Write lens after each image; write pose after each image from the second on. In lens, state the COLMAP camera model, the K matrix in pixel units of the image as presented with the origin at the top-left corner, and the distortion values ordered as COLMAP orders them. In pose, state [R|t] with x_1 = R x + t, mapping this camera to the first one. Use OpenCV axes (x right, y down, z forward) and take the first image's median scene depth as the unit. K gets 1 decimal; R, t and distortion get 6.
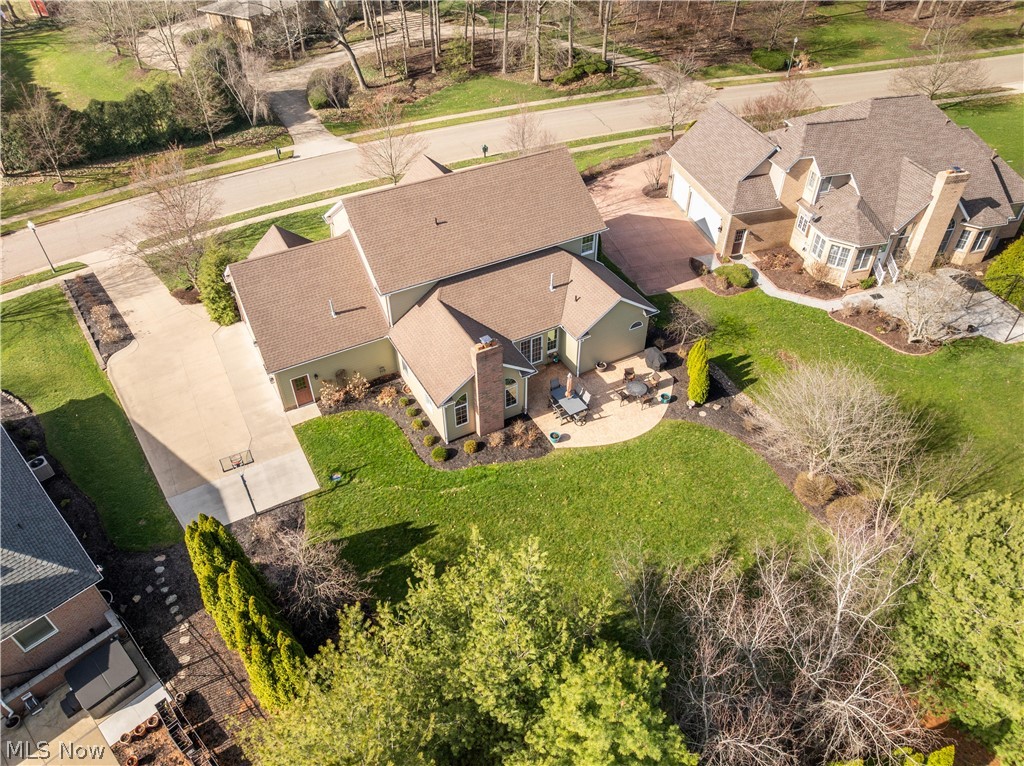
lens RADIAL K [[728.3, 0, 517.9], [0, 728.3, 381.5], [0, 0, 1]] dist [-0.049433, 0.025468]
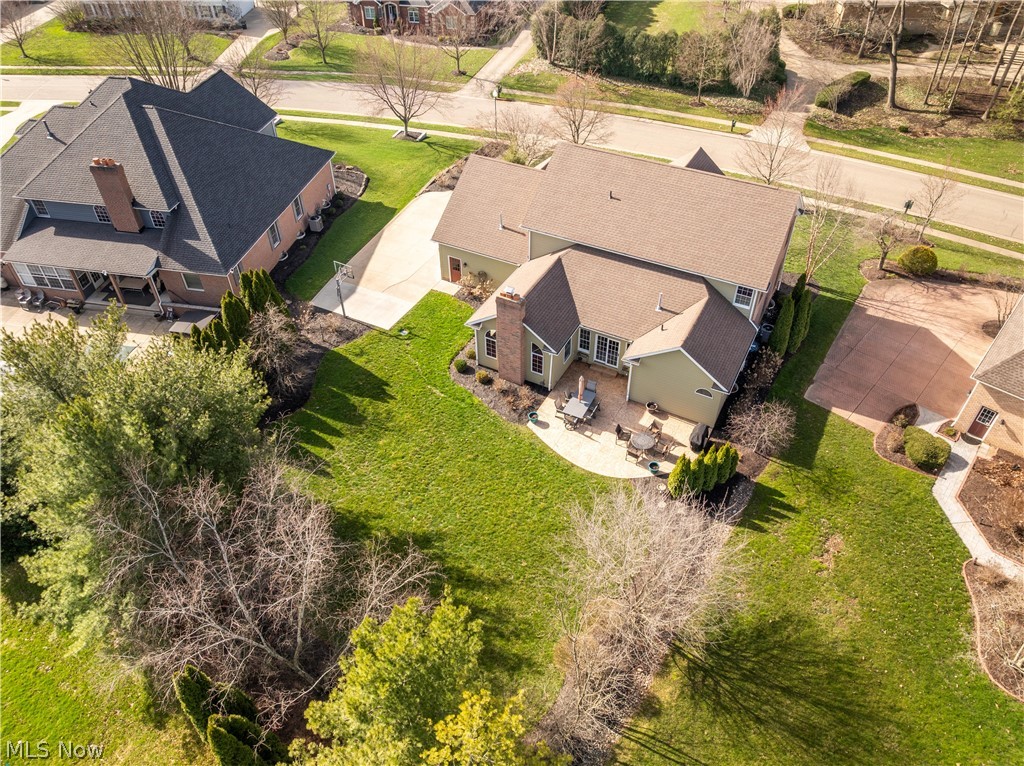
lens RADIAL K [[728.3, 0, 517.9], [0, 728.3, 381.5], [0, 0, 1]] dist [-0.049433, 0.025468]
pose [[0.542013, 0.559601, -0.626951, 0.436299], [-0.546475, 0.801468, 0.242930, -0.133258], [0.638425, 0.210942, 0.740214, 0.151572]]
